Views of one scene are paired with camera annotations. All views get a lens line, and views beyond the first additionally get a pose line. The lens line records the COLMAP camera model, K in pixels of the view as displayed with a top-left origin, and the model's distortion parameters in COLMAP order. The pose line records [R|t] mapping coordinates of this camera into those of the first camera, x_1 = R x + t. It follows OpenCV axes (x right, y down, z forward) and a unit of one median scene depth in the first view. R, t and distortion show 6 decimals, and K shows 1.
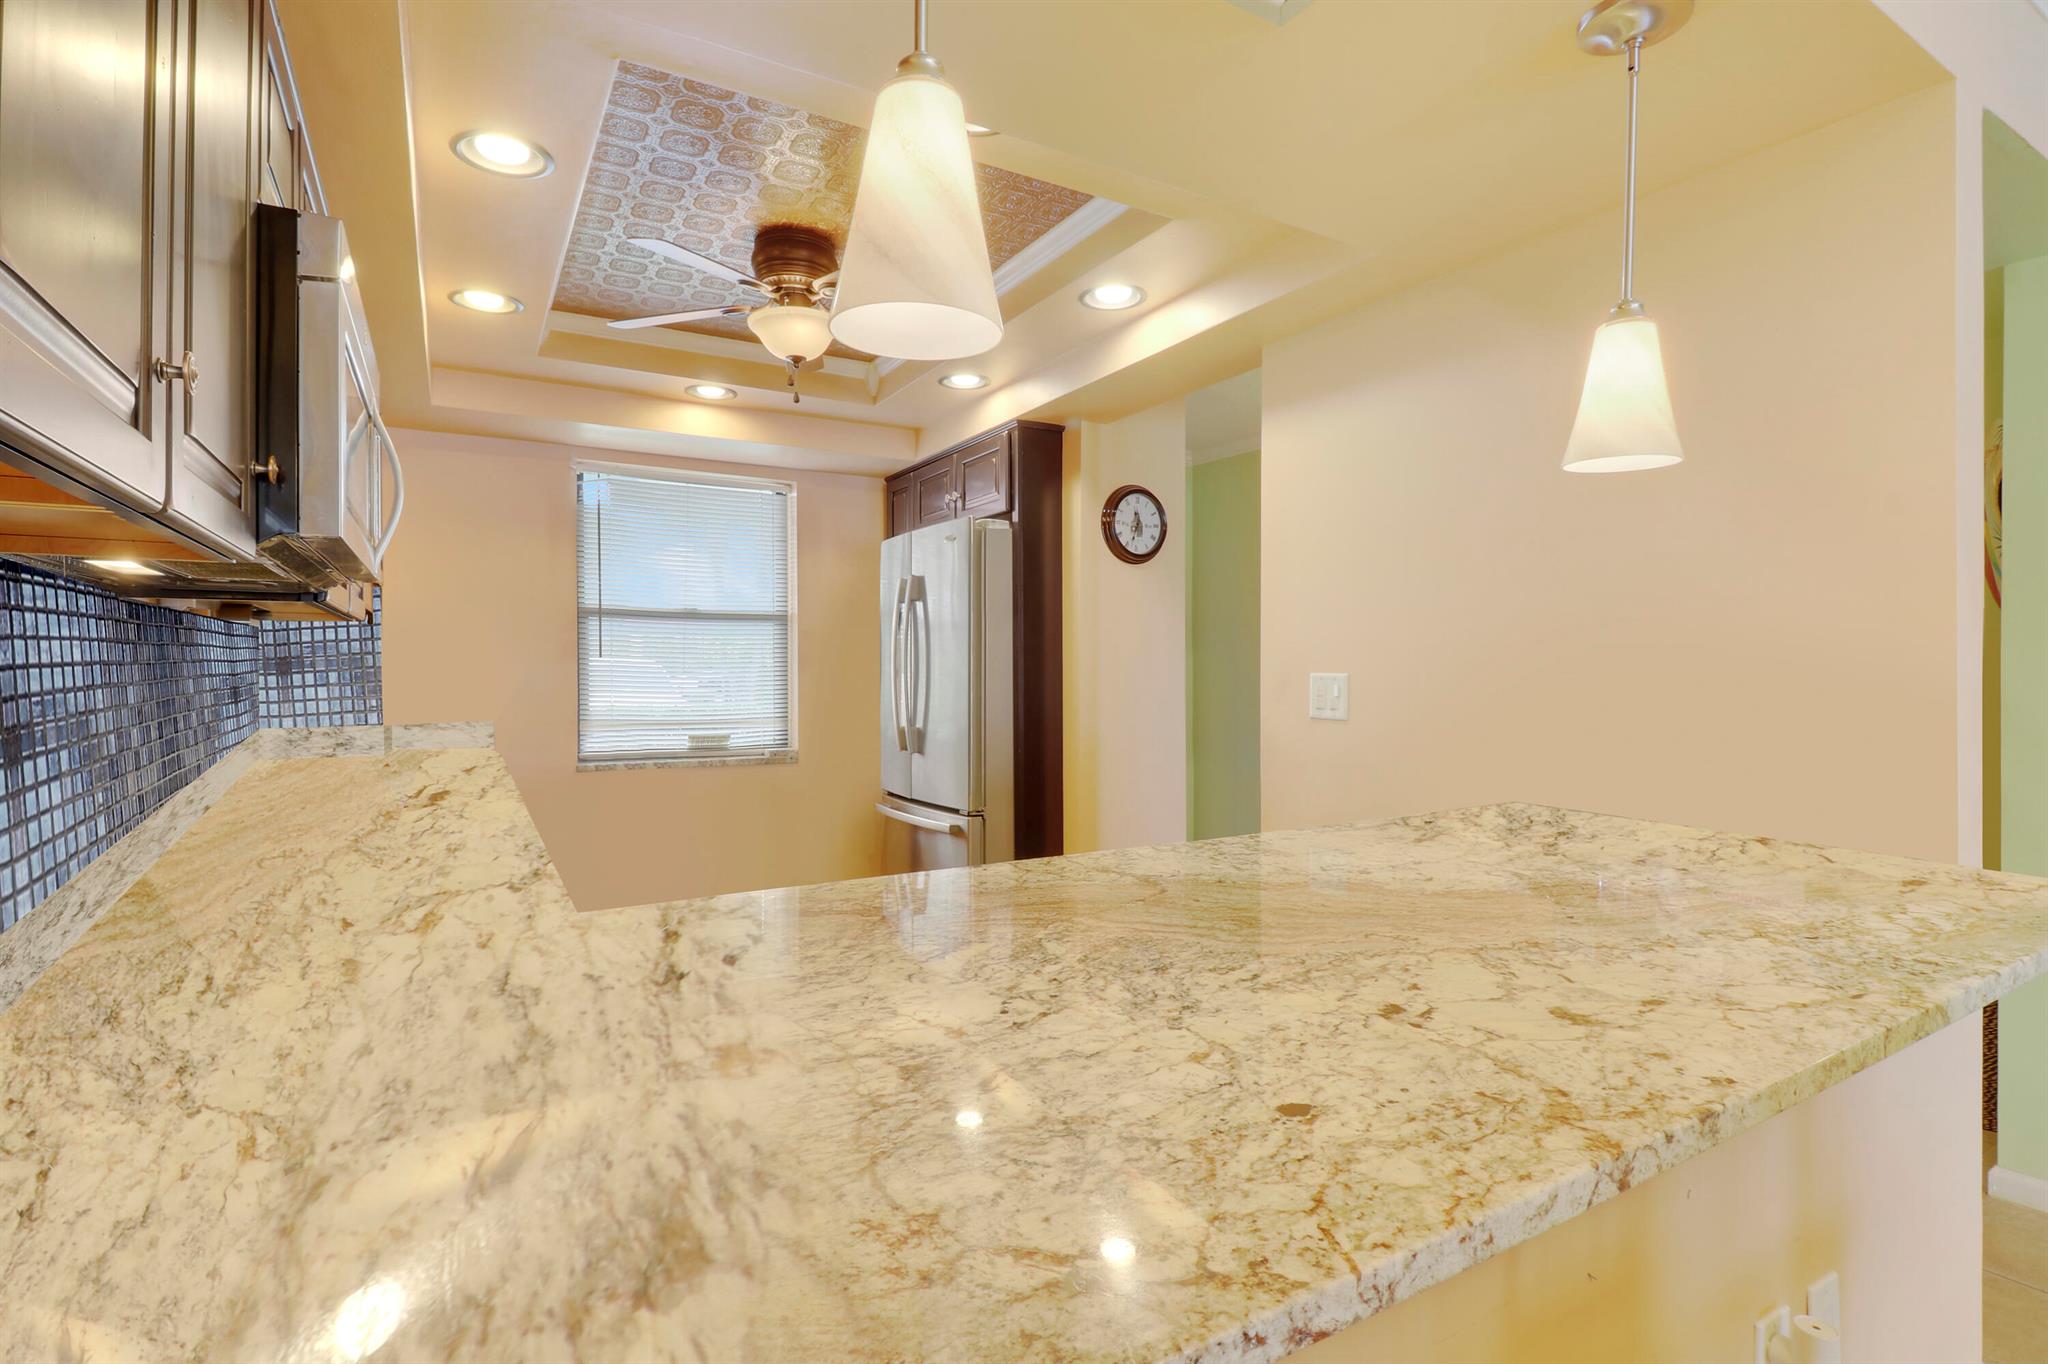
lens RADIAL K [[1008.3, 0, 1004.2], [0, 1008.3, 691.5], [0, 0, 1]] dist [-0.005908, -0.007894]
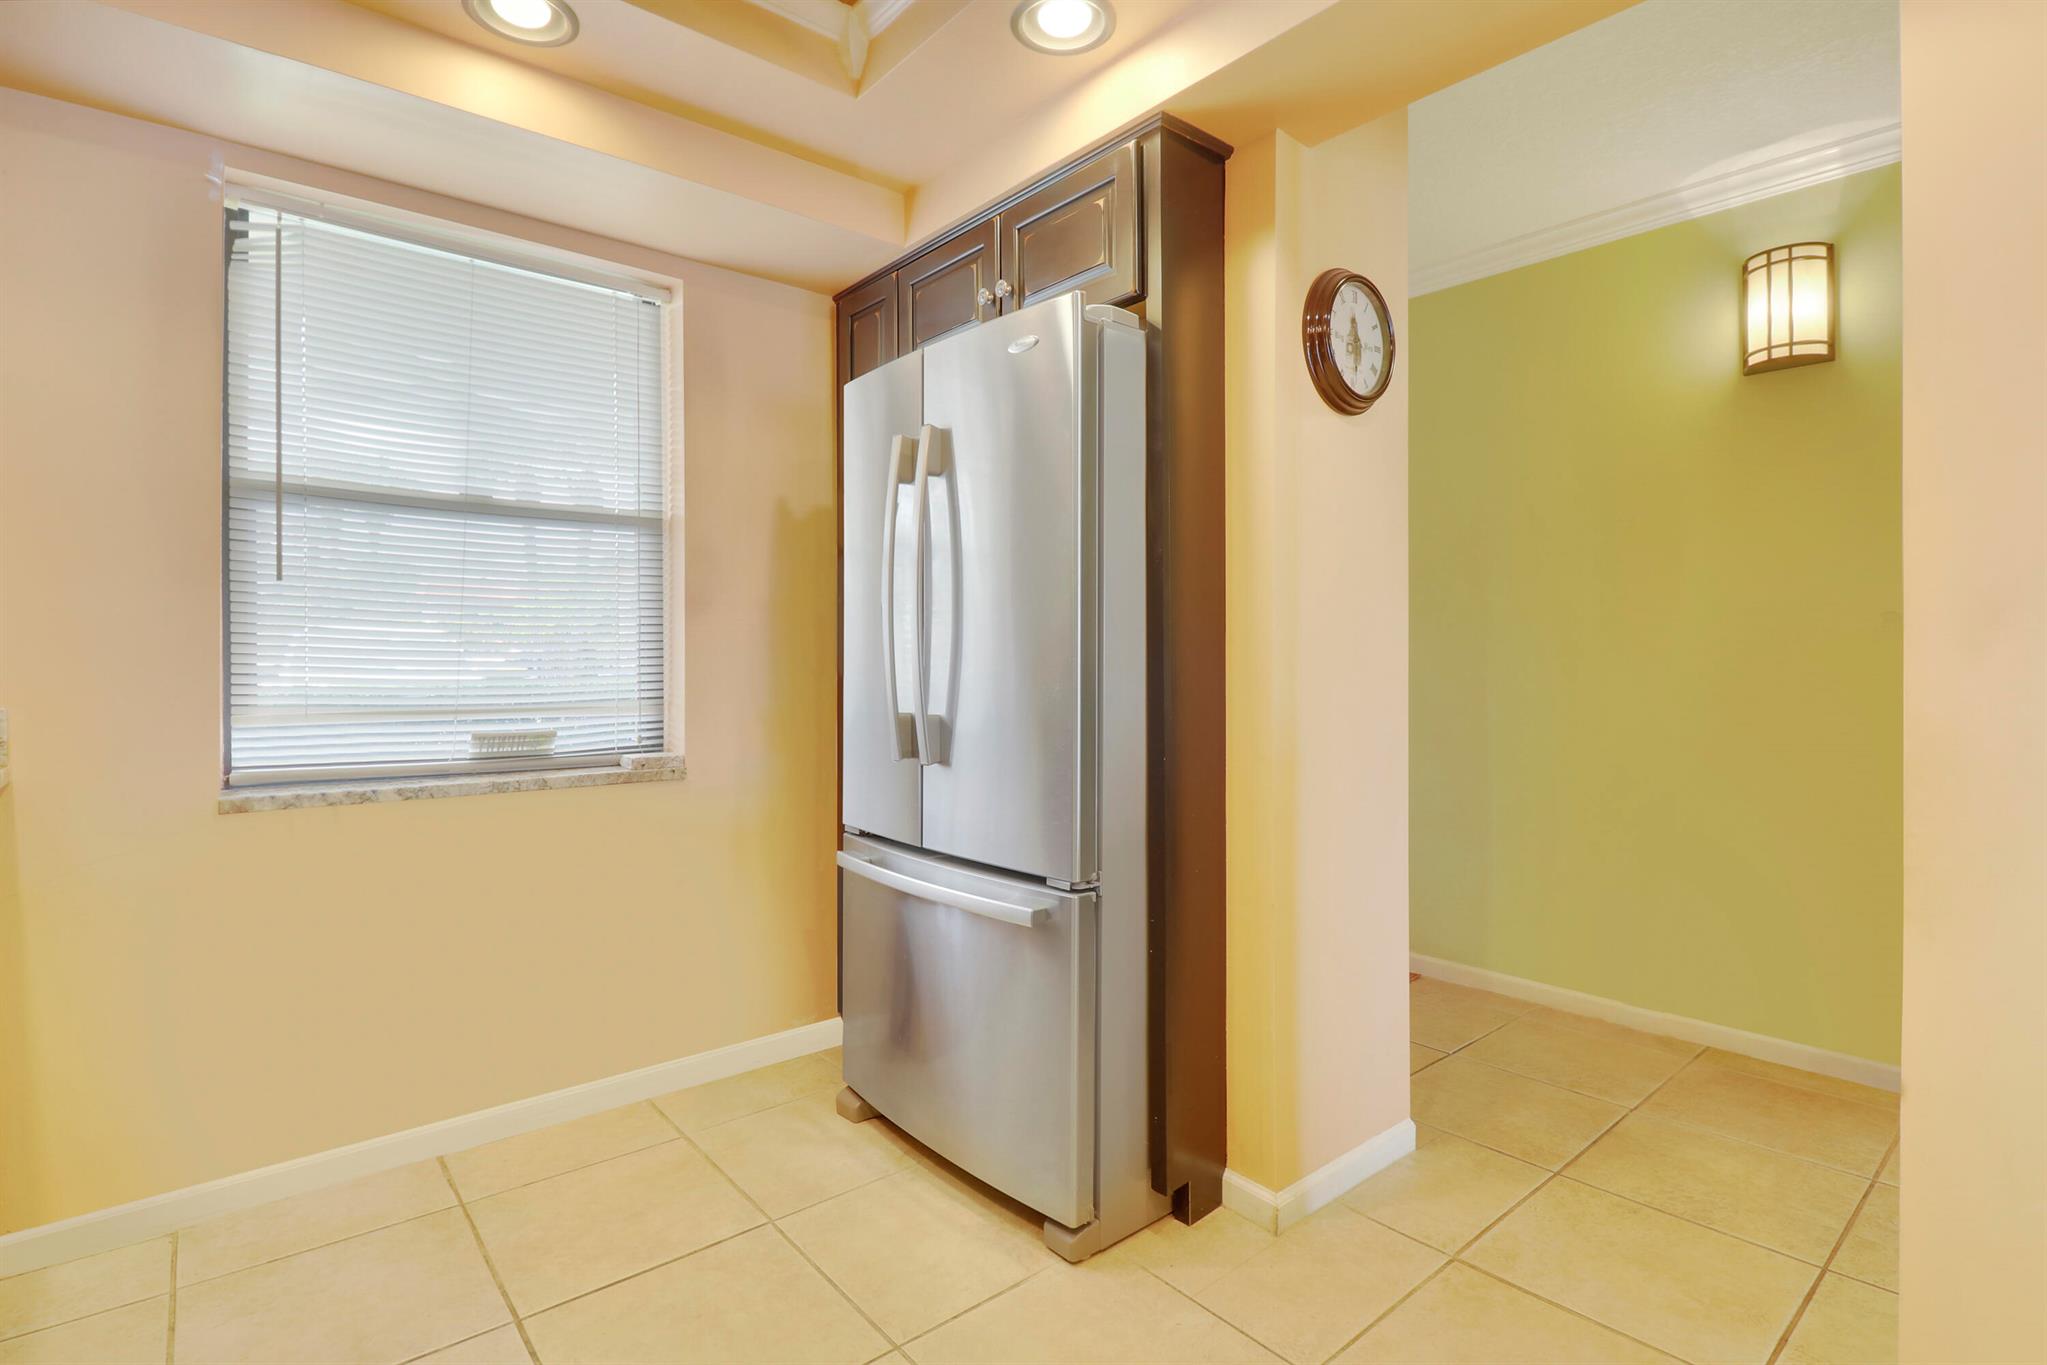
lens RADIAL K [[987.0, 0, 1033.8], [0, 987.0, 665.8], [0, 0, 1]] dist [-0.004292, -0.007884]
pose [[0.981768, -0.000759, 0.190080, -0.133188], [0.002536, 0.999955, -0.009104, 0.014659], [-0.190065, 0.009420, 0.981726, 0.477654]]
